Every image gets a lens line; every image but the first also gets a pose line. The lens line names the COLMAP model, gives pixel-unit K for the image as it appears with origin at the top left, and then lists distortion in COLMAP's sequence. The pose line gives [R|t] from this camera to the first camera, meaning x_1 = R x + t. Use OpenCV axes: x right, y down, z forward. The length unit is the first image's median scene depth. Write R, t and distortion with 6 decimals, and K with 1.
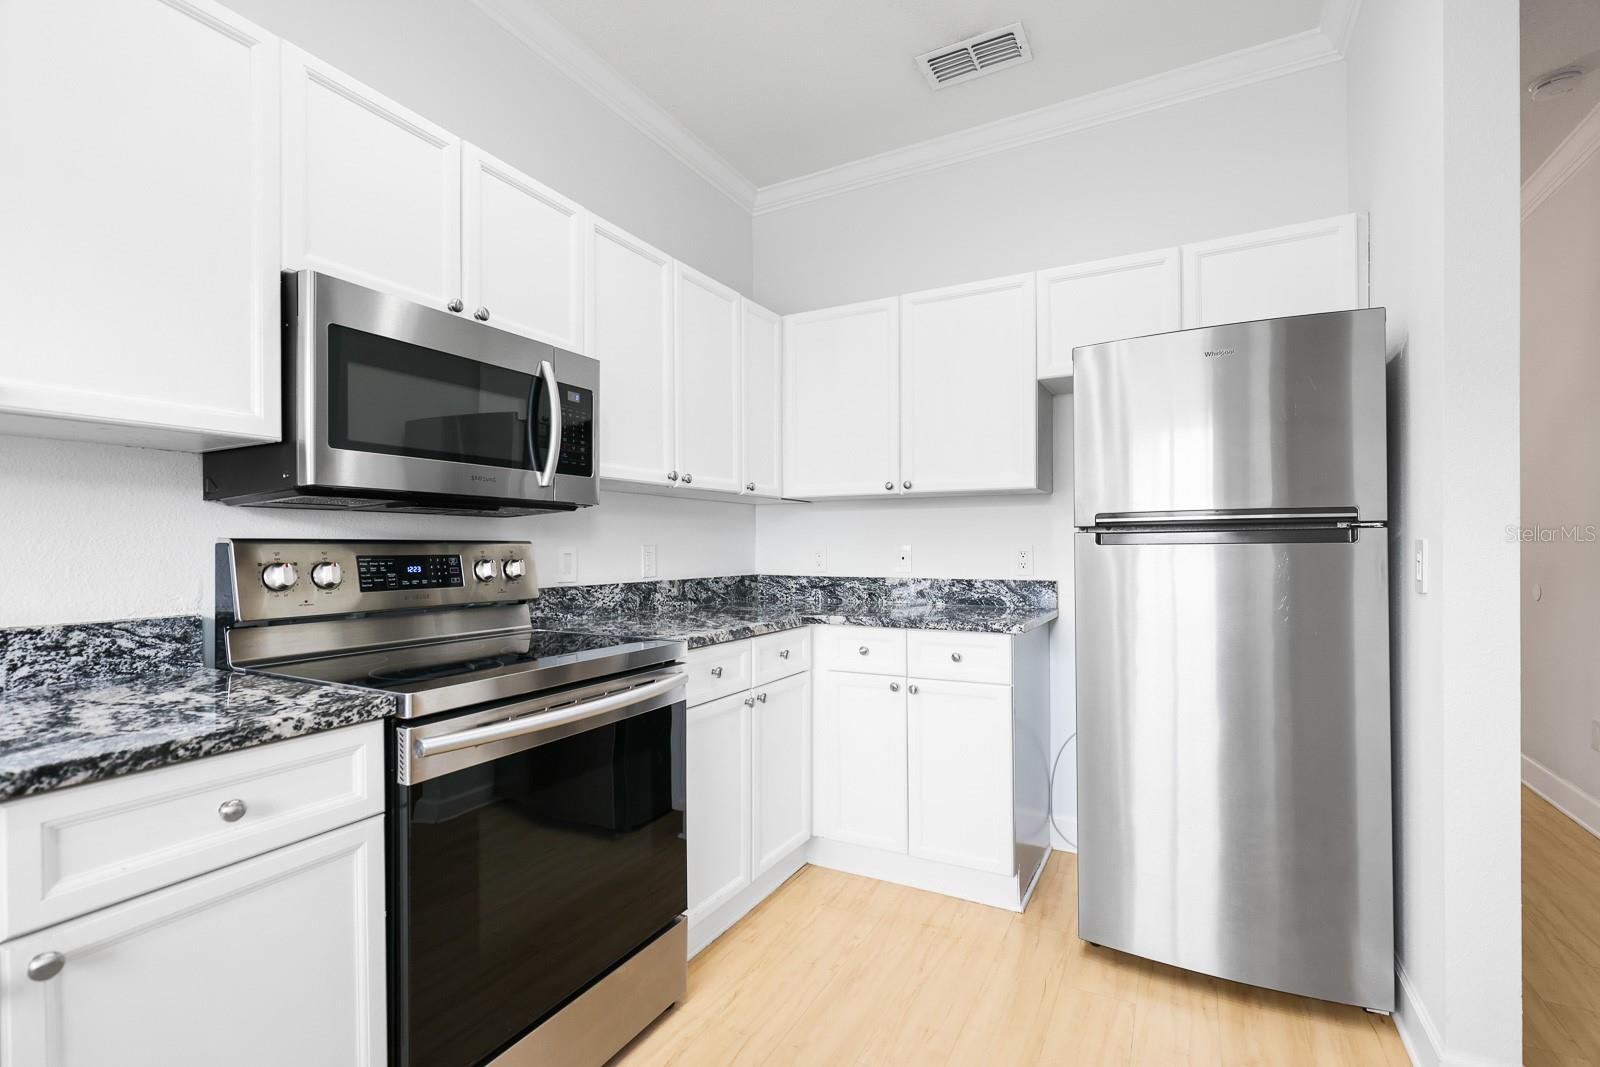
lens RADIAL K [[724.6, 0, 801.5], [0, 724.6, 546.6], [0, 0, 1]] dist [0.001703, -0.001517]
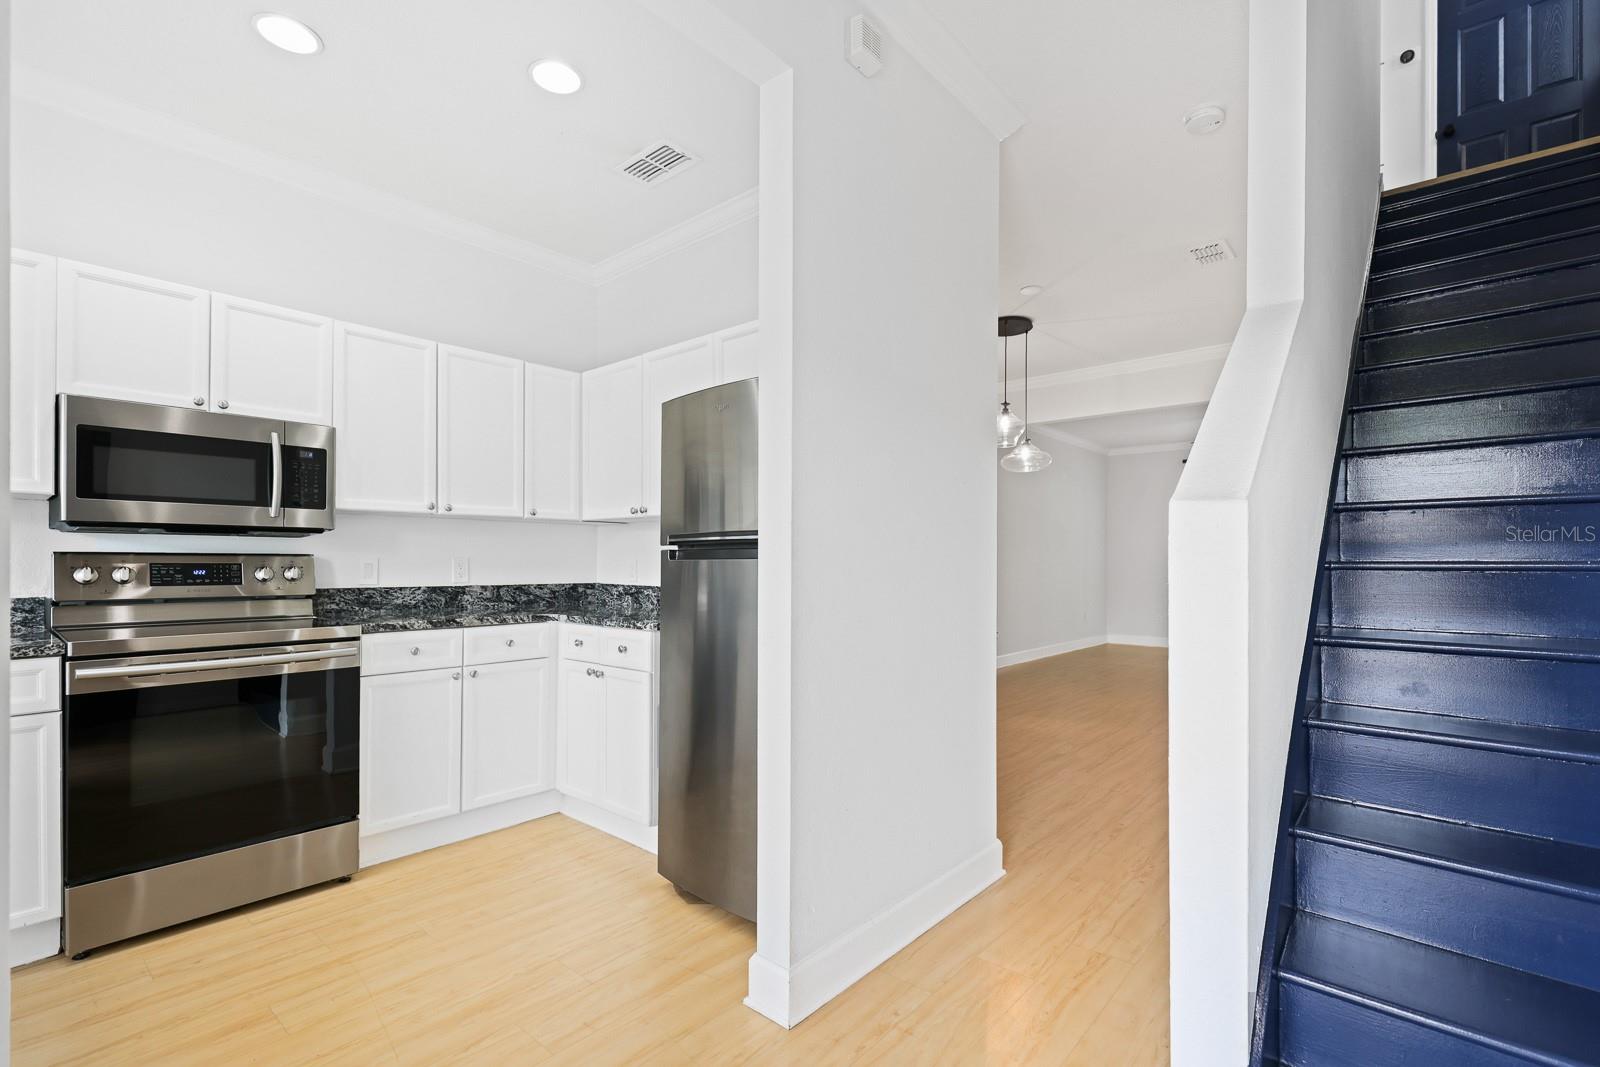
lens RADIAL K [[724.6, 0, 796.7], [0, 724.6, 560.1], [0, 0, 1]] dist [0.001703, -0.001517]
pose [[0.973764, 0.007798, -0.227425, 0.855331], [-0.007962, 0.999968, 0.000197, -0.004138], [0.227420, 0.001619, 0.973796, -0.161305]]
